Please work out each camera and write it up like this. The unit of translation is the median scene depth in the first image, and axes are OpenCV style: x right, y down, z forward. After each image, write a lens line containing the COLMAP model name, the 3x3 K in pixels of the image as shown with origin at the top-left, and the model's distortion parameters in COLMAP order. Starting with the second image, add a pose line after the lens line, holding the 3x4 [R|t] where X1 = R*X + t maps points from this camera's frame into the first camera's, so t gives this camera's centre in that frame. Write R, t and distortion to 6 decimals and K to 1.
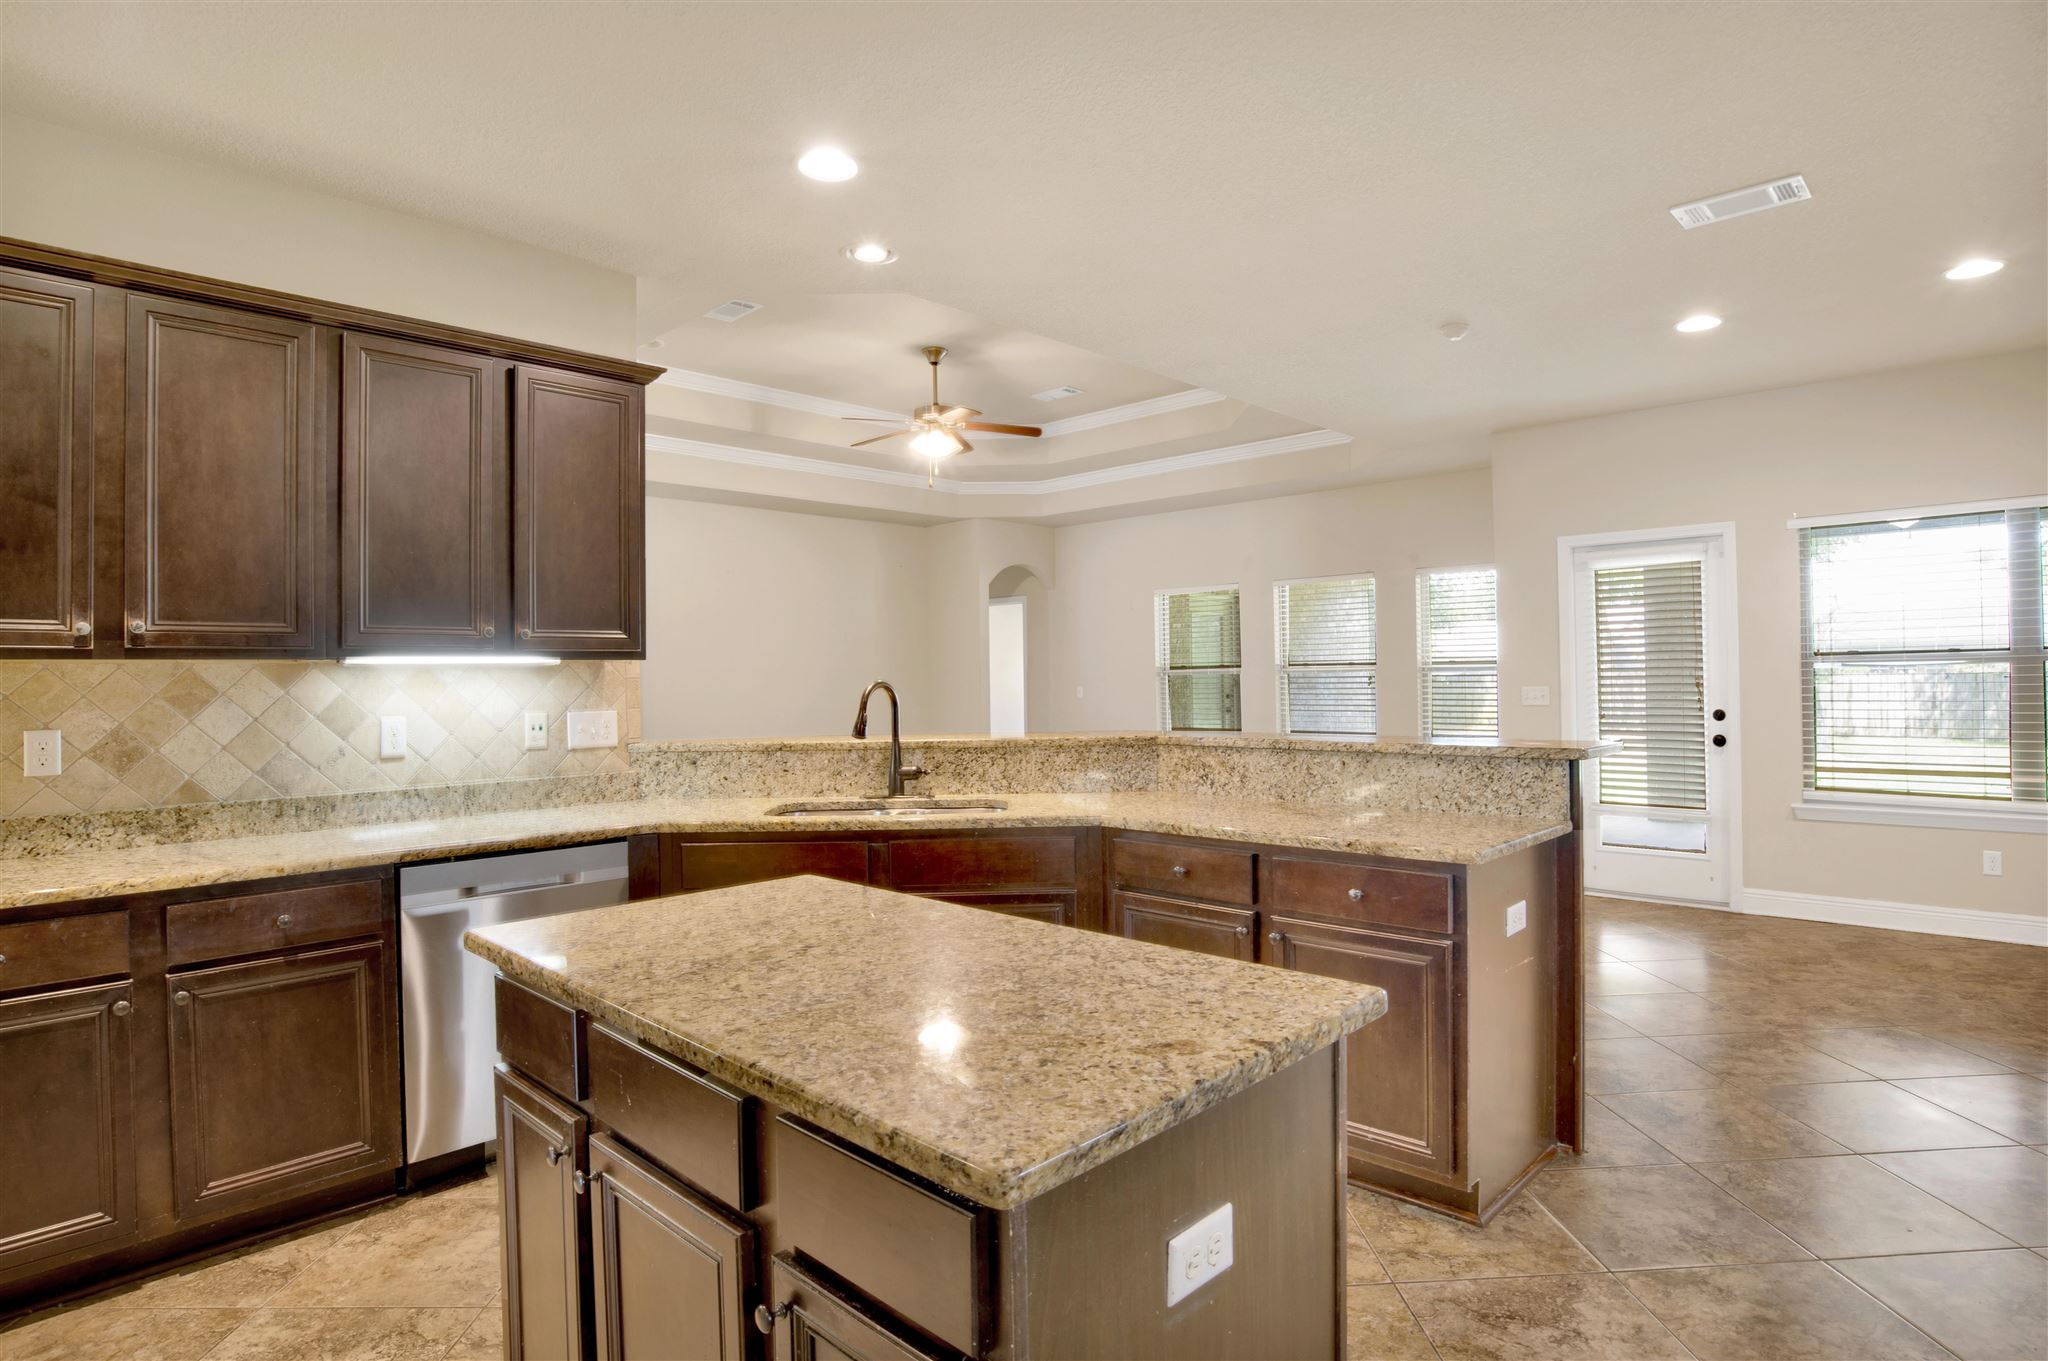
lens RADIAL K [[1084.1, 0, 1036.6], [0, 1084.1, 662.7], [0, 0, 1]] dist [-0.065849, 0.019162]
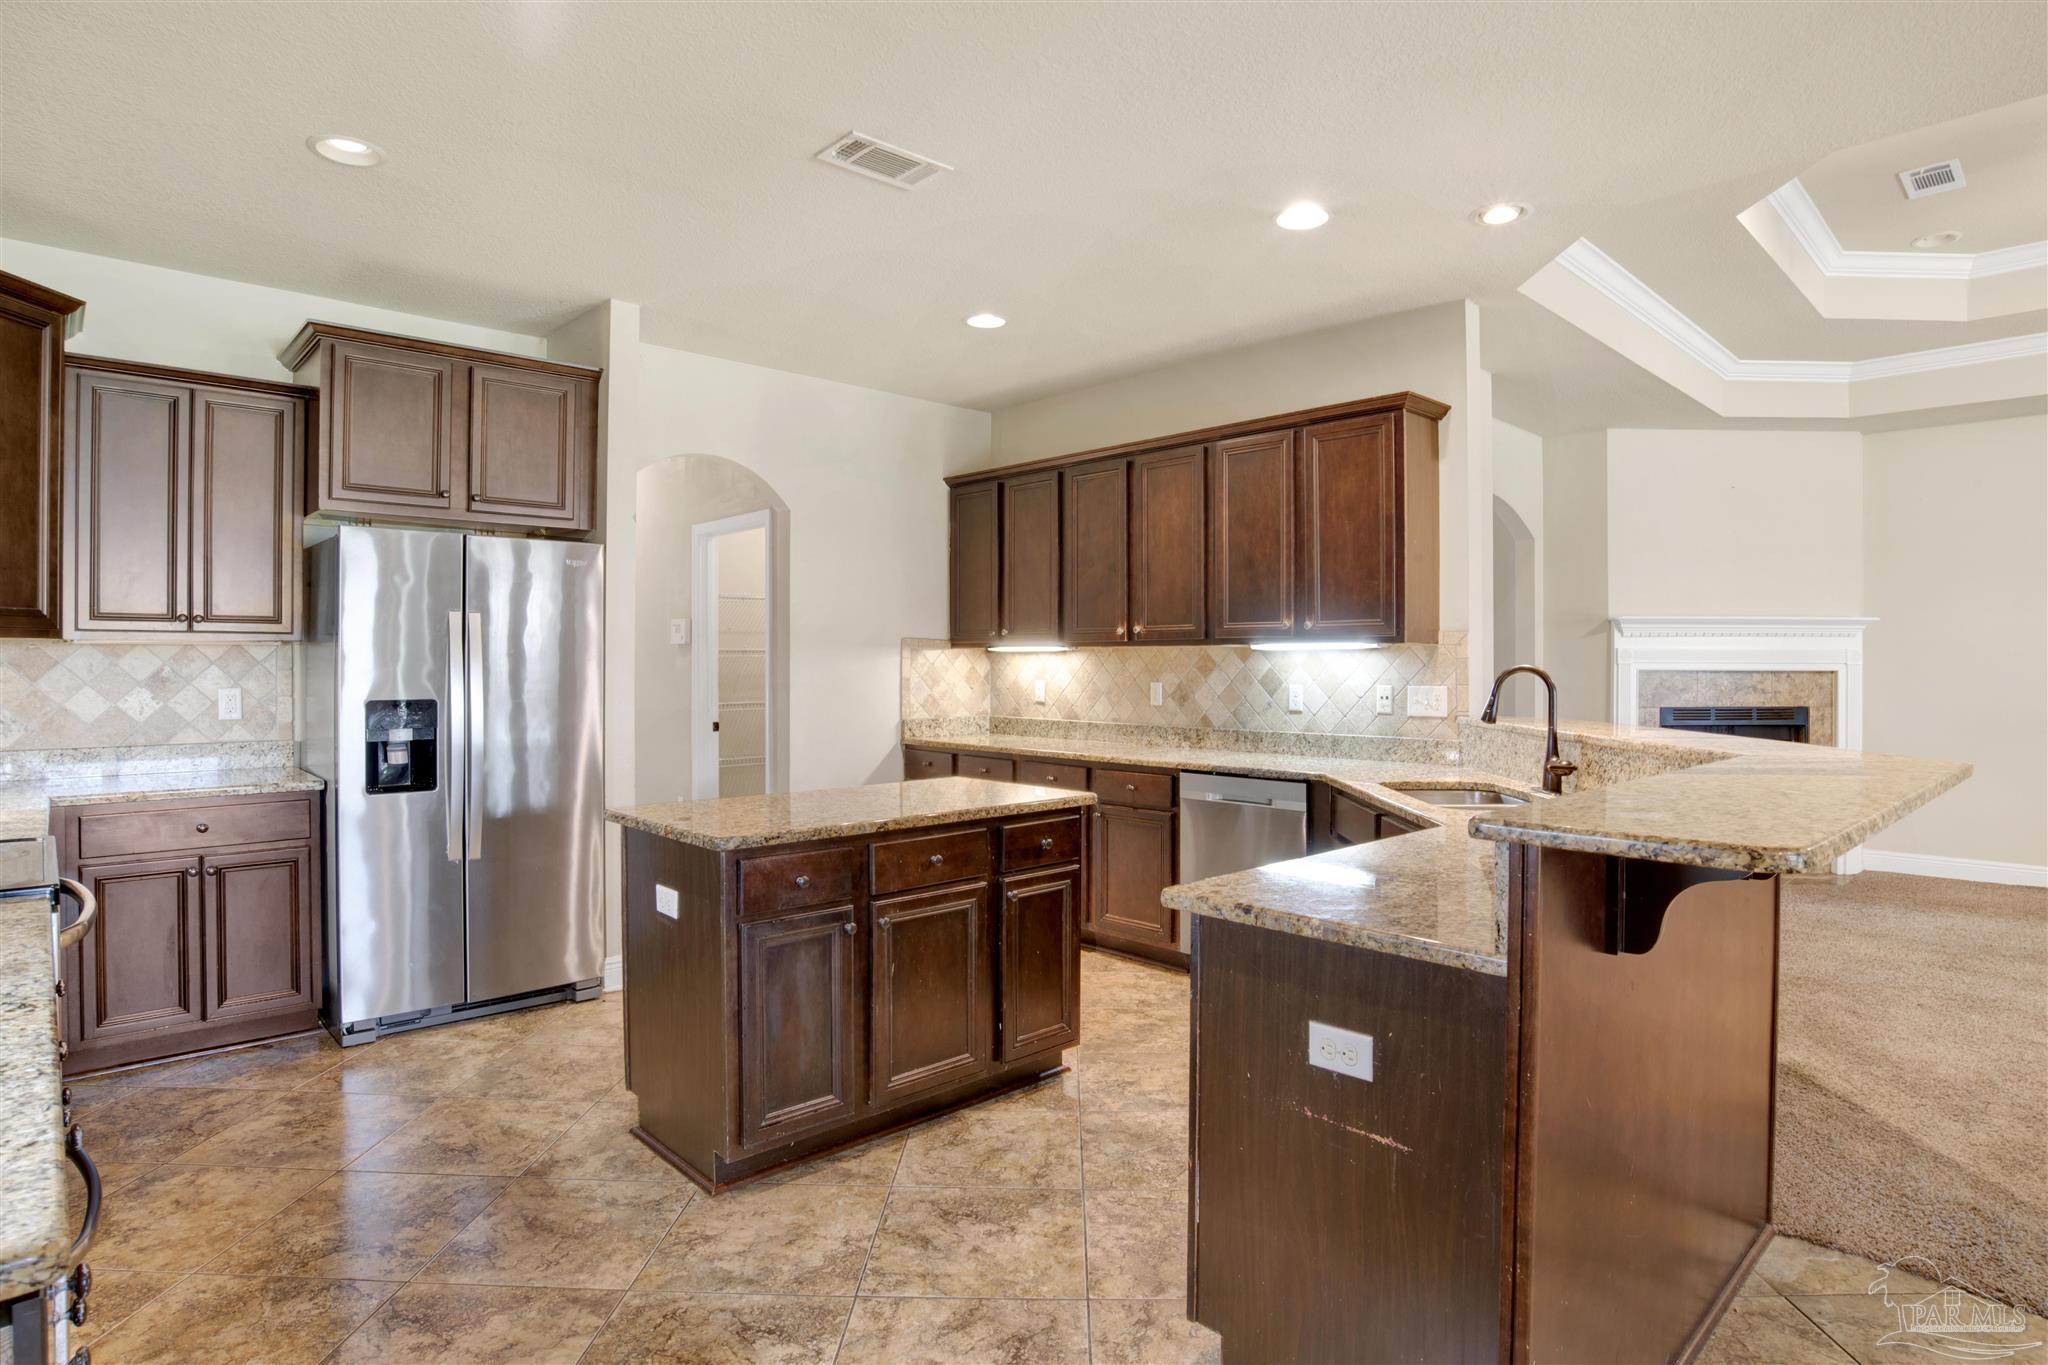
lens RADIAL K [[1084.1, 0, 1053.0], [0, 1084.1, 671.2], [0, 0, 1]] dist [-0.065849, 0.019162]
pose [[-0.046099, 0.021349, -0.998709, 0.815675], [0.012535, 0.999705, 0.020791, -0.001214], [0.998858, -0.011560, -0.046353, 0.658754]]
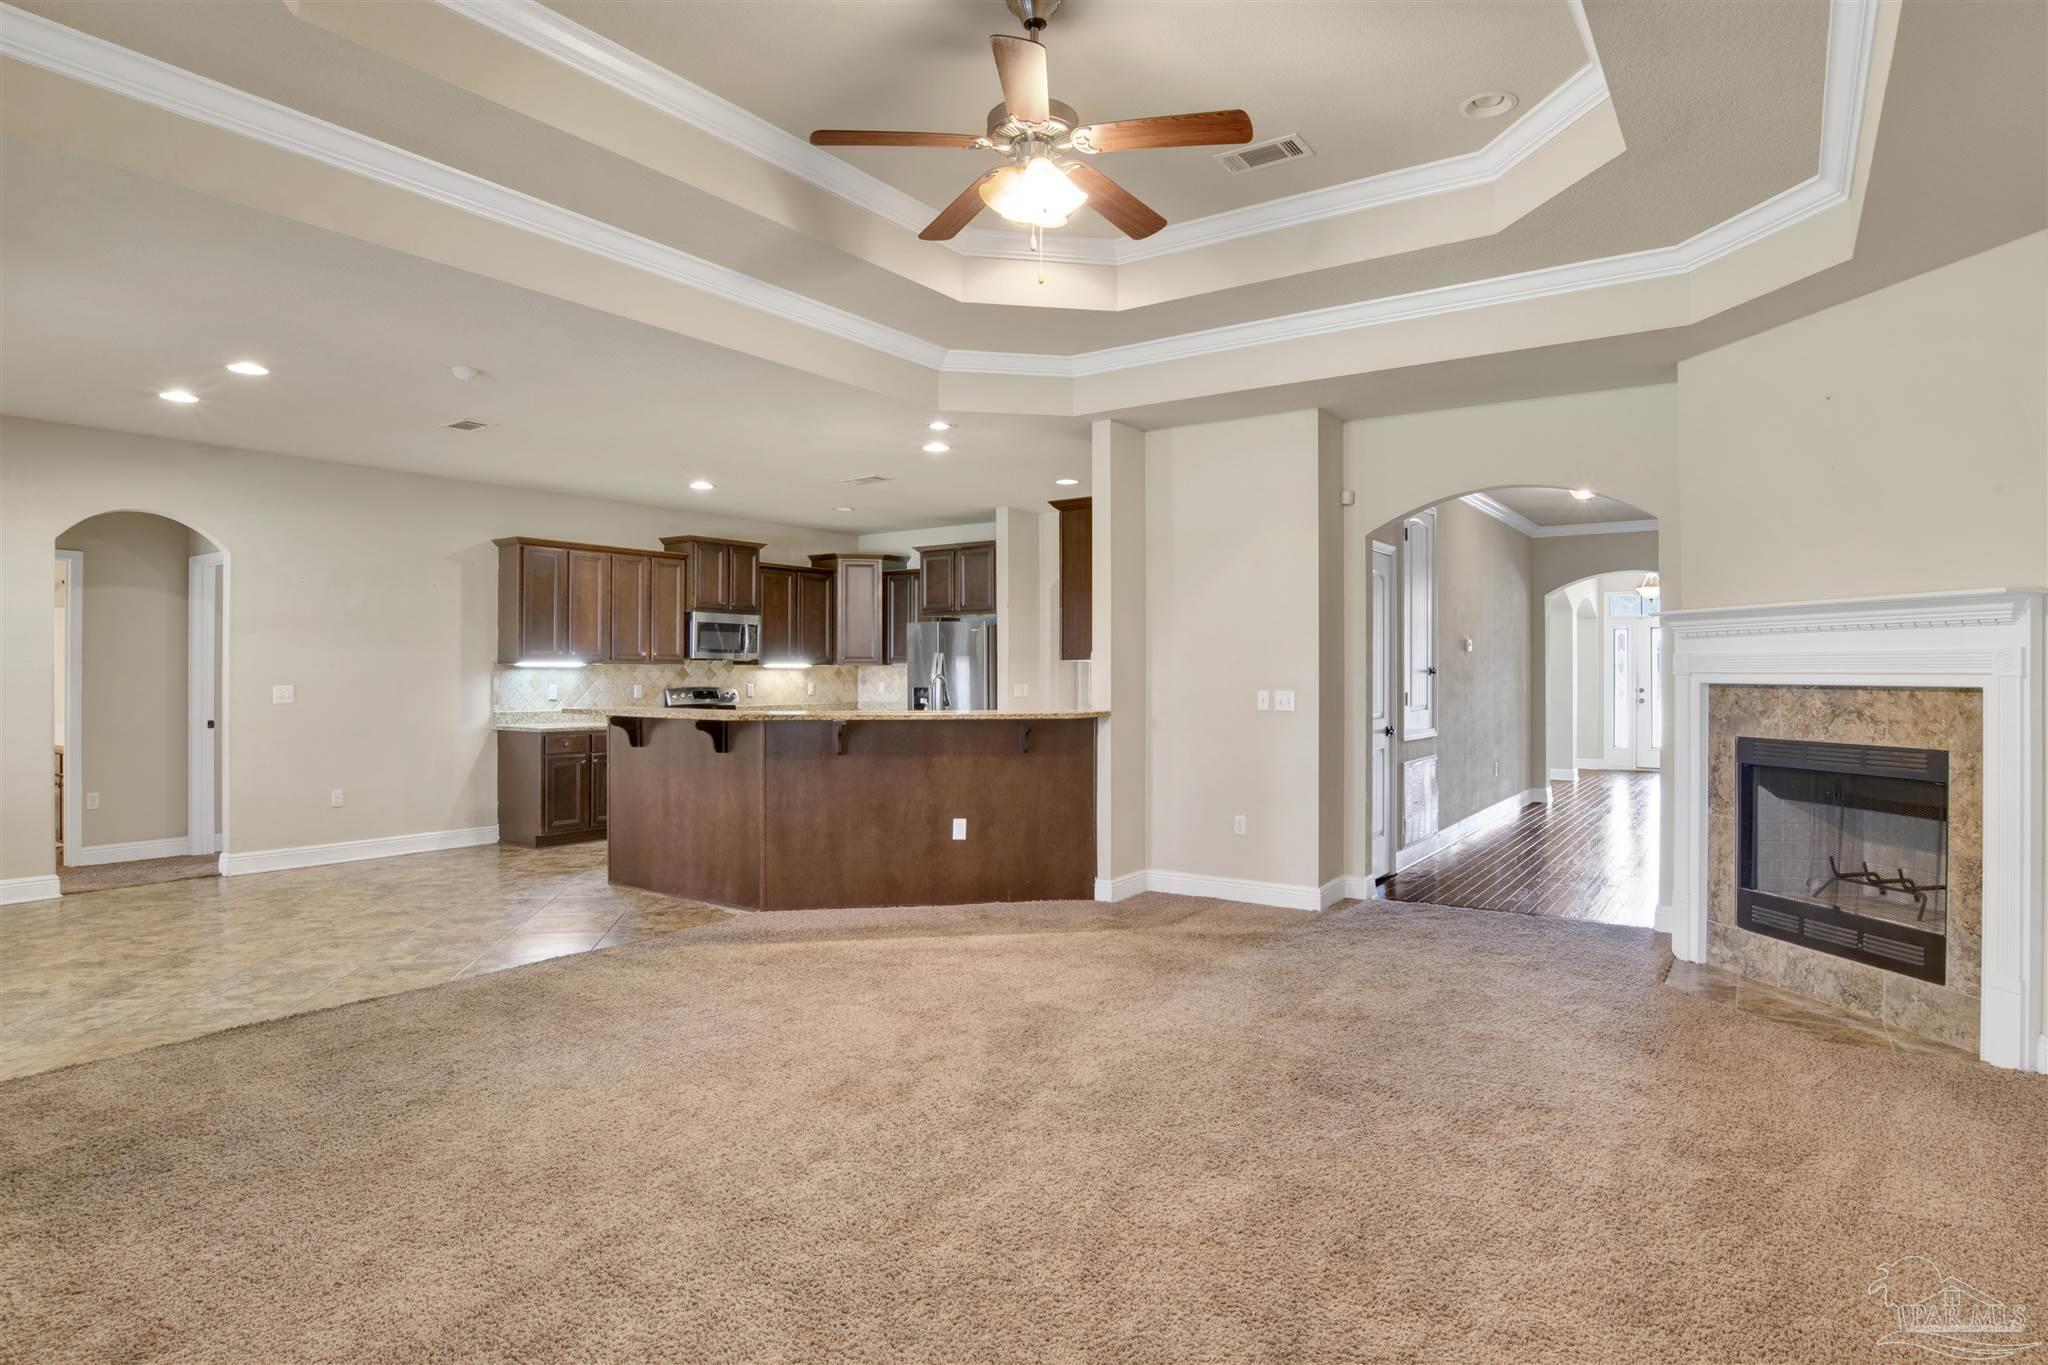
lens RADIAL K [[1084.1, 0, 1038.7], [0, 1084.1, 691.4], [0, 0, 1]] dist [-0.065849, 0.019162]
pose [[-0.988365, 0.017033, -0.151146, -0.056039], [0.016140, 0.999844, 0.007139, 0.035874], [0.151244, 0.004616, -0.988486, 2.804337]]
